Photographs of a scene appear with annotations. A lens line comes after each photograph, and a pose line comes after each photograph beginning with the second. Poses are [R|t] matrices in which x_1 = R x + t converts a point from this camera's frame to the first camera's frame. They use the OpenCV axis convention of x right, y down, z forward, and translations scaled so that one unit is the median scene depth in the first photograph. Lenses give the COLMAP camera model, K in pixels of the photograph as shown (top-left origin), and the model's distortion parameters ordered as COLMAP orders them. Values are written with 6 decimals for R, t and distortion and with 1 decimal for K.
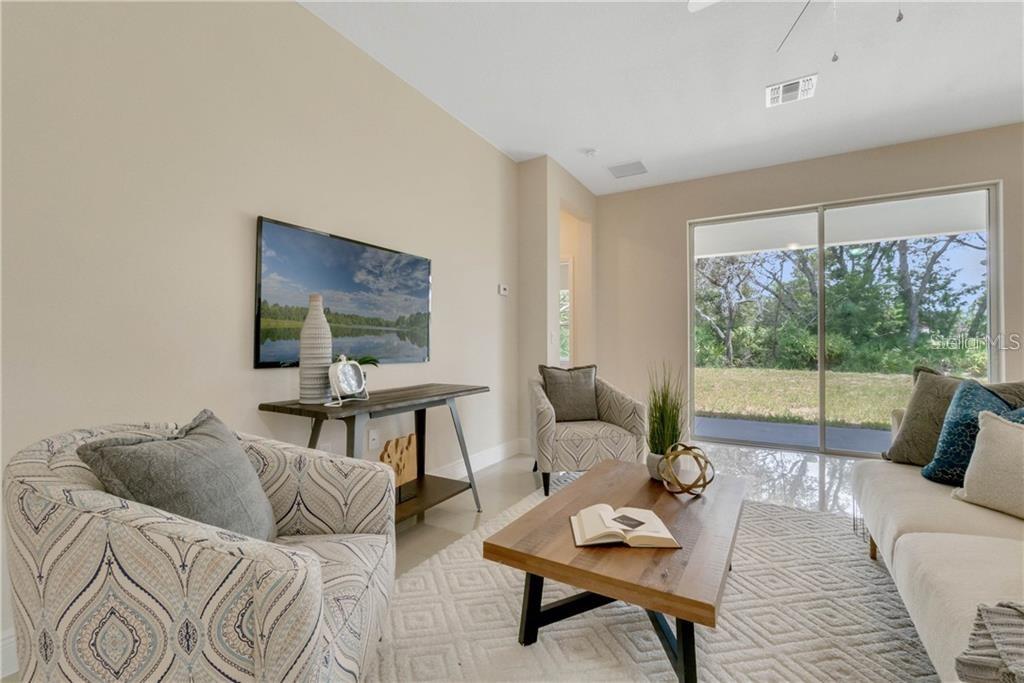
lens RADIAL K [[442.8, 0, 512.7], [0, 442.8, 337.4], [0, 0, 1]] dist [0.003385, 0.000085]
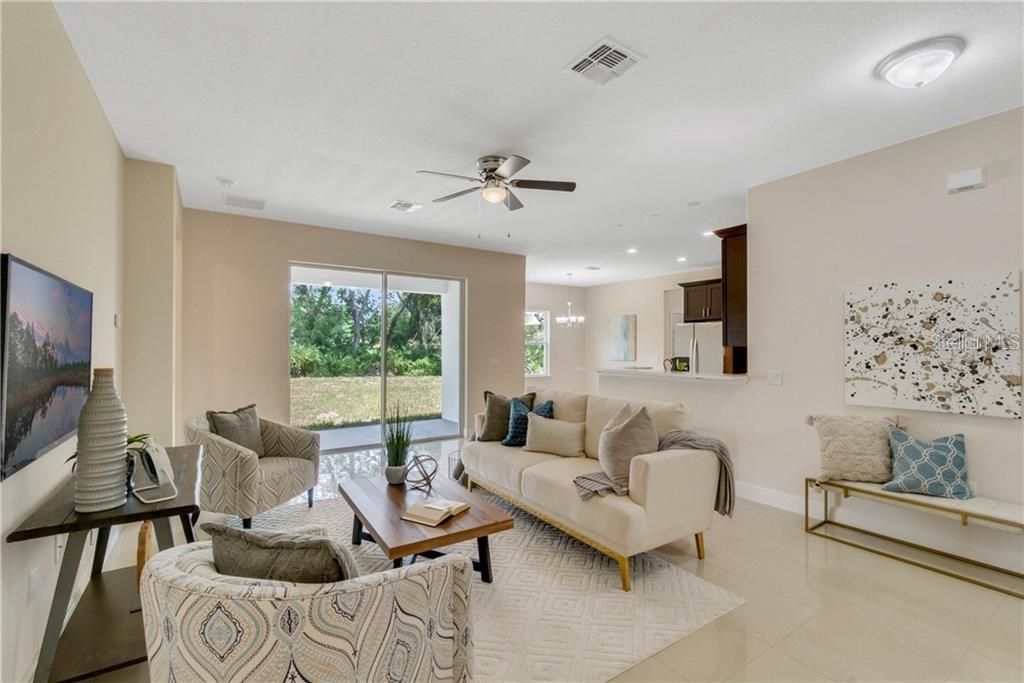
lens RADIAL K [[442.8, 0, 521.2], [0, 442.8, 344.8], [0, 0, 1]] dist [0.003385, 0.000085]
pose [[0.432286, 0.008447, 0.901697, -0.491798], [-0.015264, 0.999881, -0.002049, -0.084943], [-0.901607, -0.012877, 0.432364, -0.000868]]
